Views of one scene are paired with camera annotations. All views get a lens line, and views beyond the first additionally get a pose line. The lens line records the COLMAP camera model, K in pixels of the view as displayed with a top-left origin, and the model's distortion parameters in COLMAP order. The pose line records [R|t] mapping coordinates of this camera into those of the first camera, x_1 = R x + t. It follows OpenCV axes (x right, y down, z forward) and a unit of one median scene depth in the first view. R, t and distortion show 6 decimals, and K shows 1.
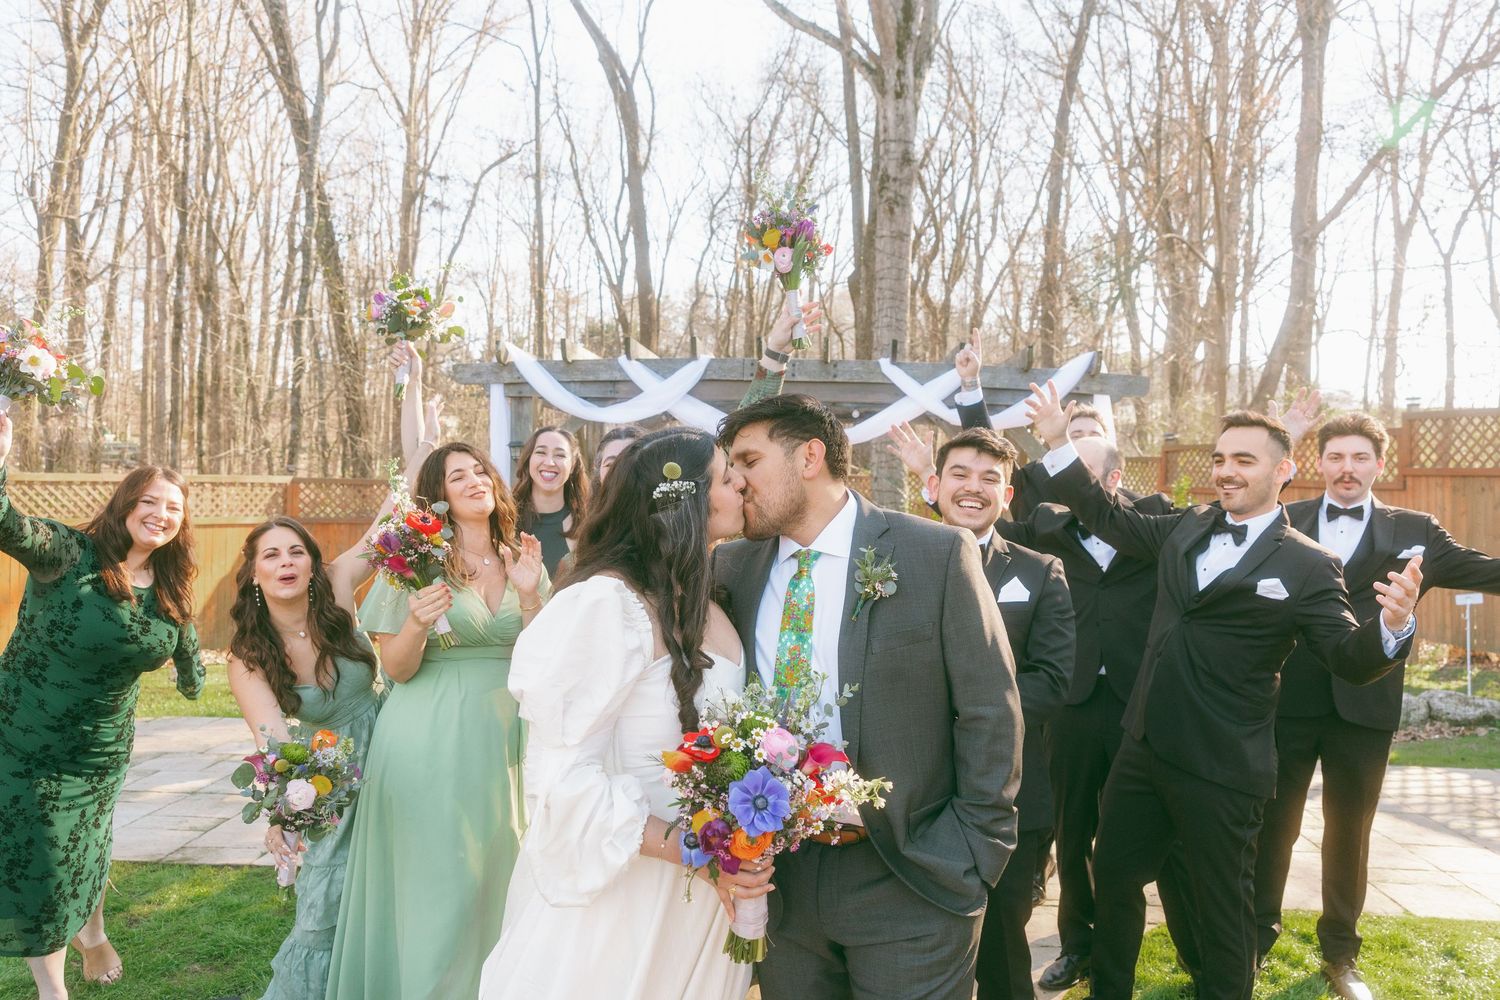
lens RADIAL K [[1198.7, 0, 738.8], [0, 1198.7, 498.1], [0, 0, 1]] dist [-0.002816, -0.000909]
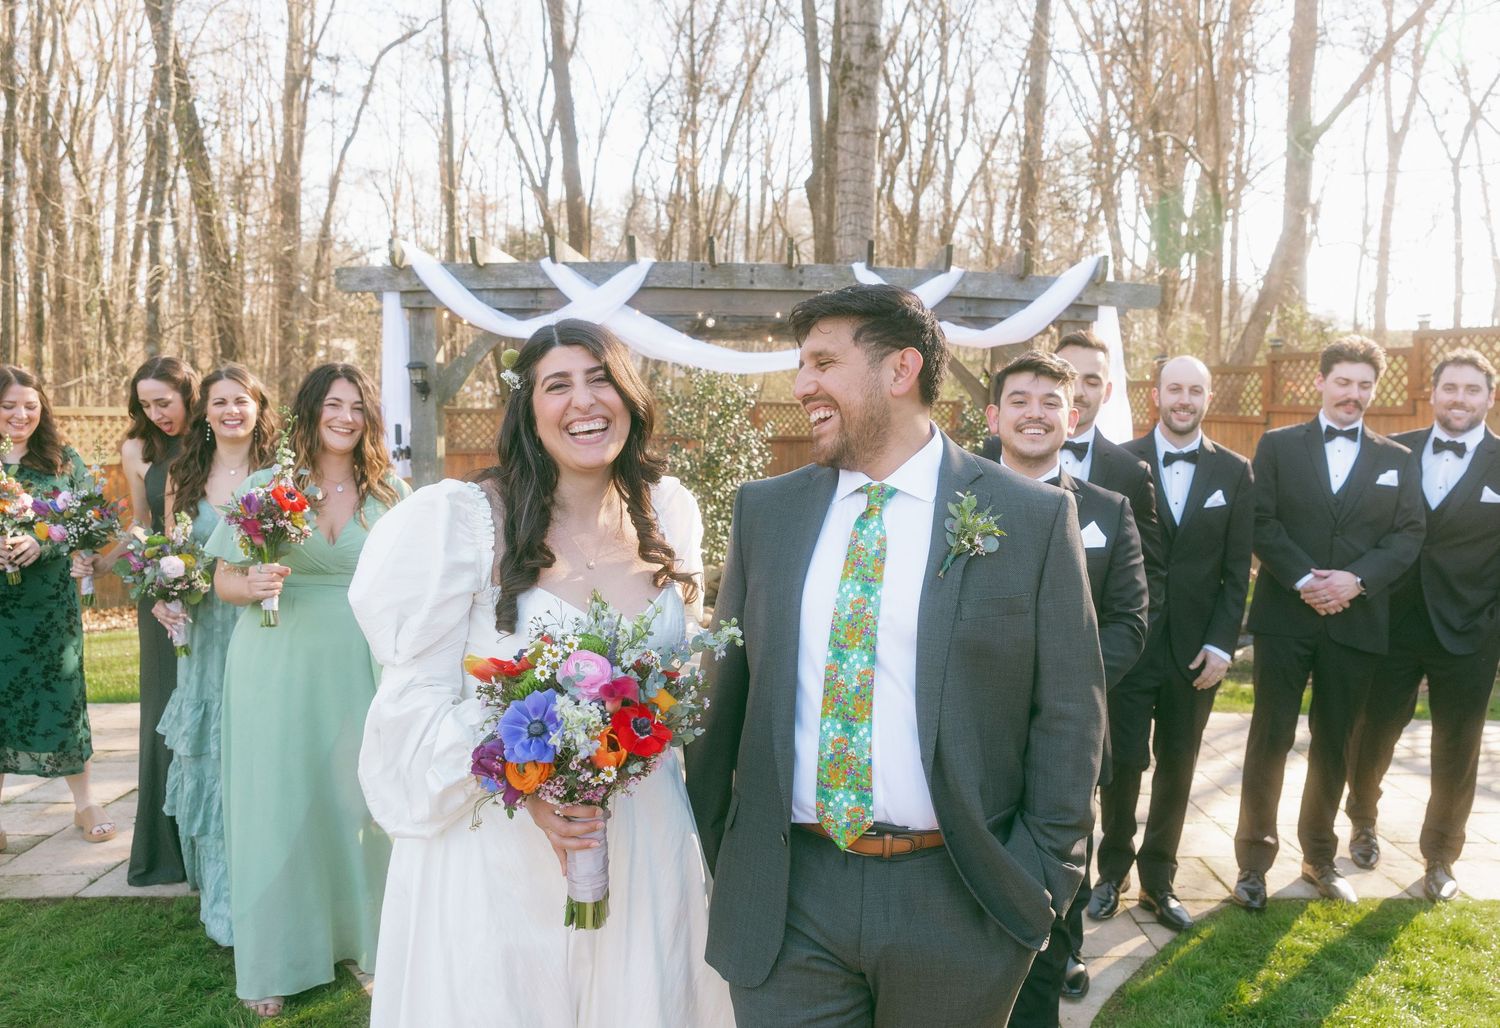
lens RADIAL K [[1056.3, 0, 773.9], [0, 1056.3, 472.2], [0, 0, 1]] dist [0.002090, 0.001357]
pose [[0.994918, -0.010896, 0.100100, -0.012737], [0.007684, 0.999445, 0.032418, 0.006091], [-0.100398, -0.031484, 0.994449, 0.216514]]
